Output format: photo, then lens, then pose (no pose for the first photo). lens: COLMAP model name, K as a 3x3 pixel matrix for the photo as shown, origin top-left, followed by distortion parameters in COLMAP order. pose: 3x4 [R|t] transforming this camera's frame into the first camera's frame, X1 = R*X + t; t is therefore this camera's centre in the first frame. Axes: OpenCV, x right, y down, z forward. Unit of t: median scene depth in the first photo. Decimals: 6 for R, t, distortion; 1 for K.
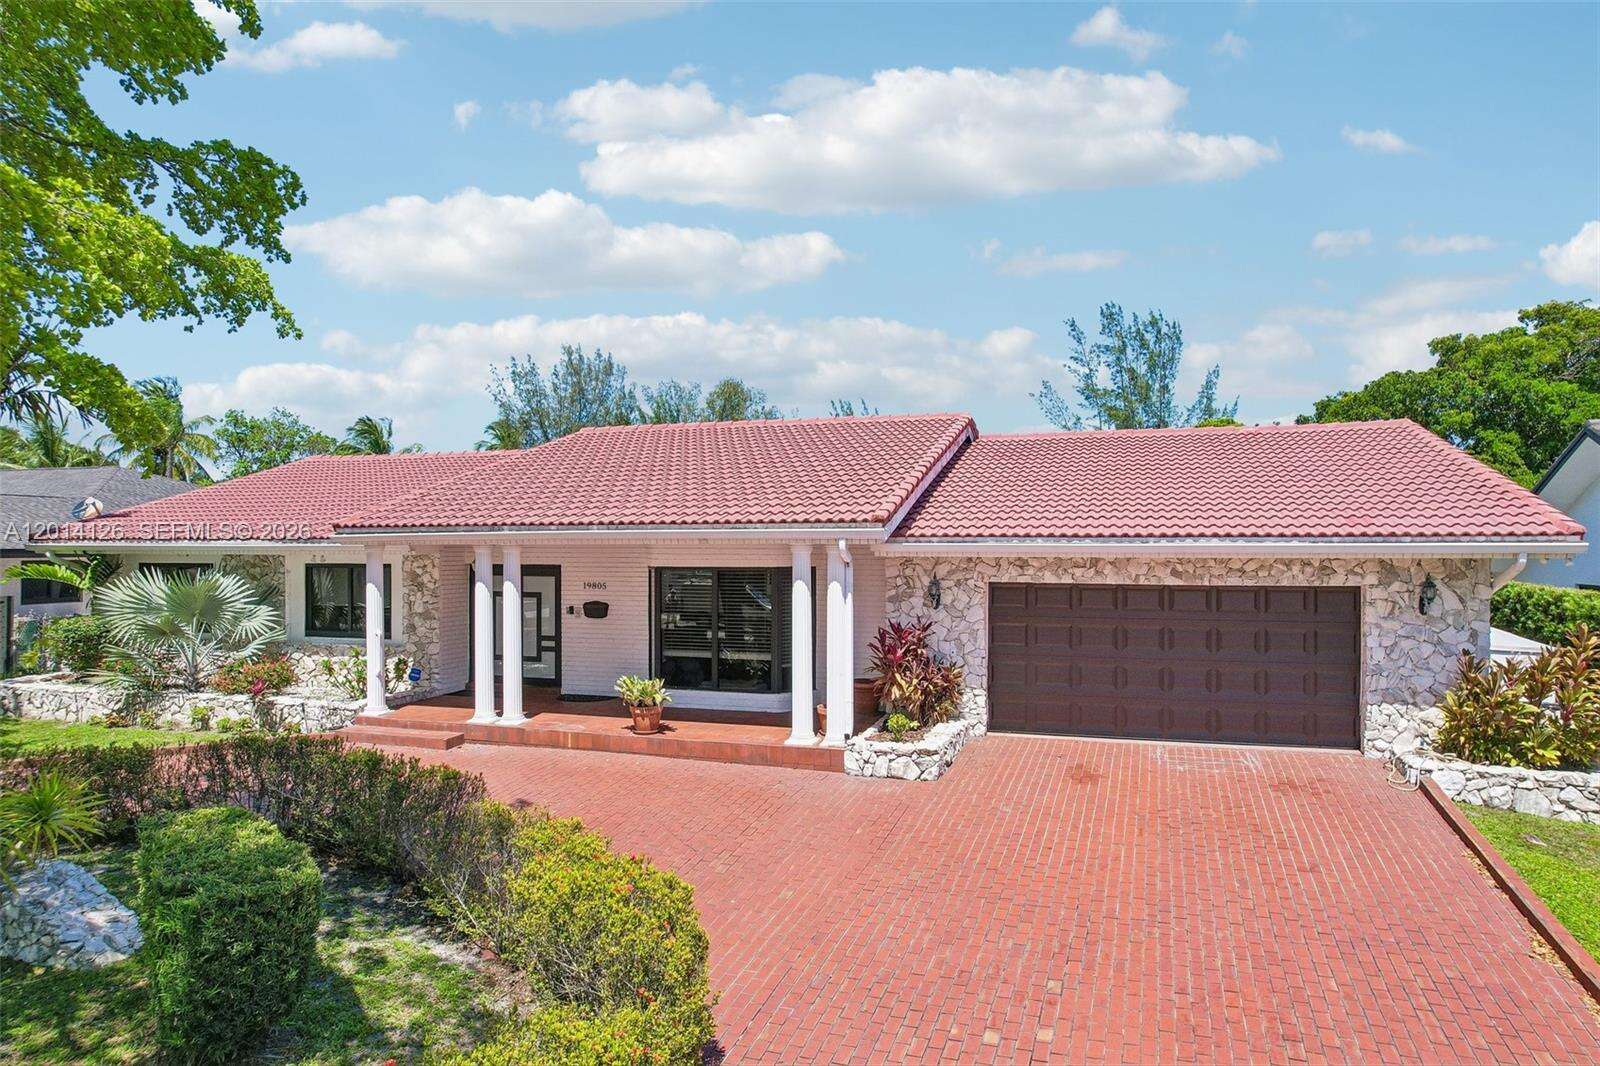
lens RADIAL K [[1018.5, 0, 800.0], [0, 1018.5, 533.0], [0, 0, 1]] dist [-0.038420, 0.000521]
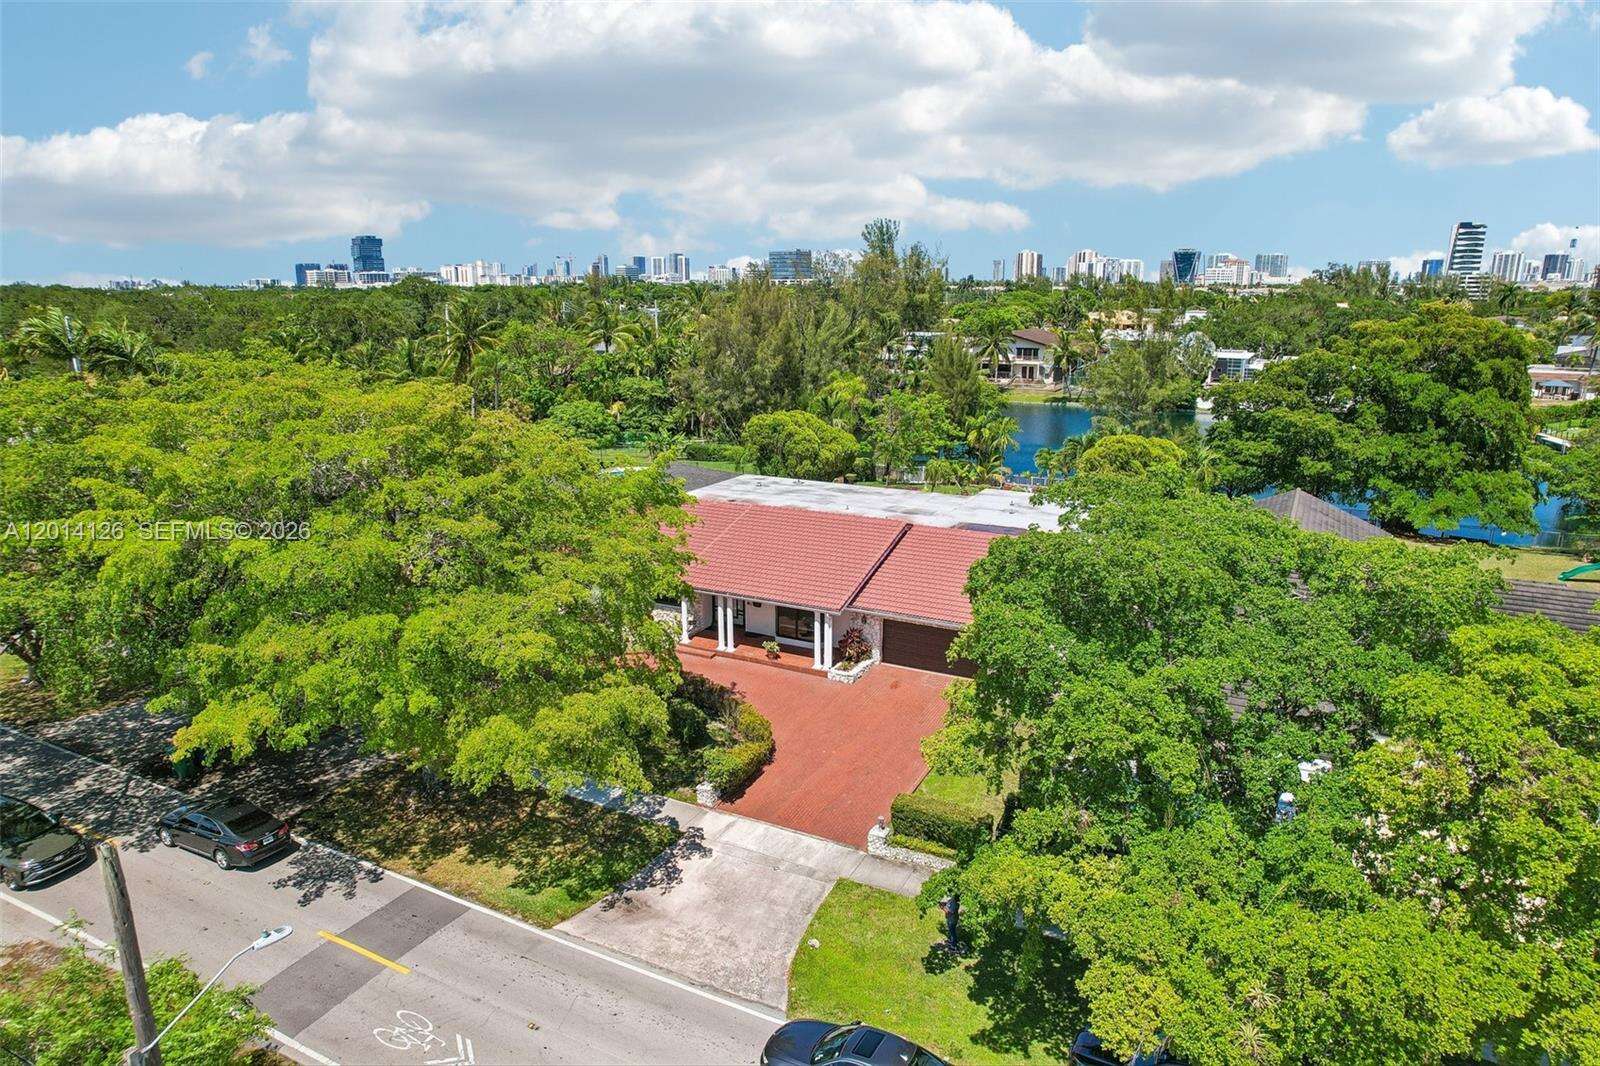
lens RADIAL K [[1018.5, 0, 800.0], [0, 1018.5, 533.0], [0, 0, 1]] dist [-0.038420, 0.000521]
pose [[0.985559, 0.042576, -0.163890, 0.433864], [0.000161, 0.967637, 0.252347, -0.971648], [0.169330, -0.248729, 0.953657, -1.901613]]
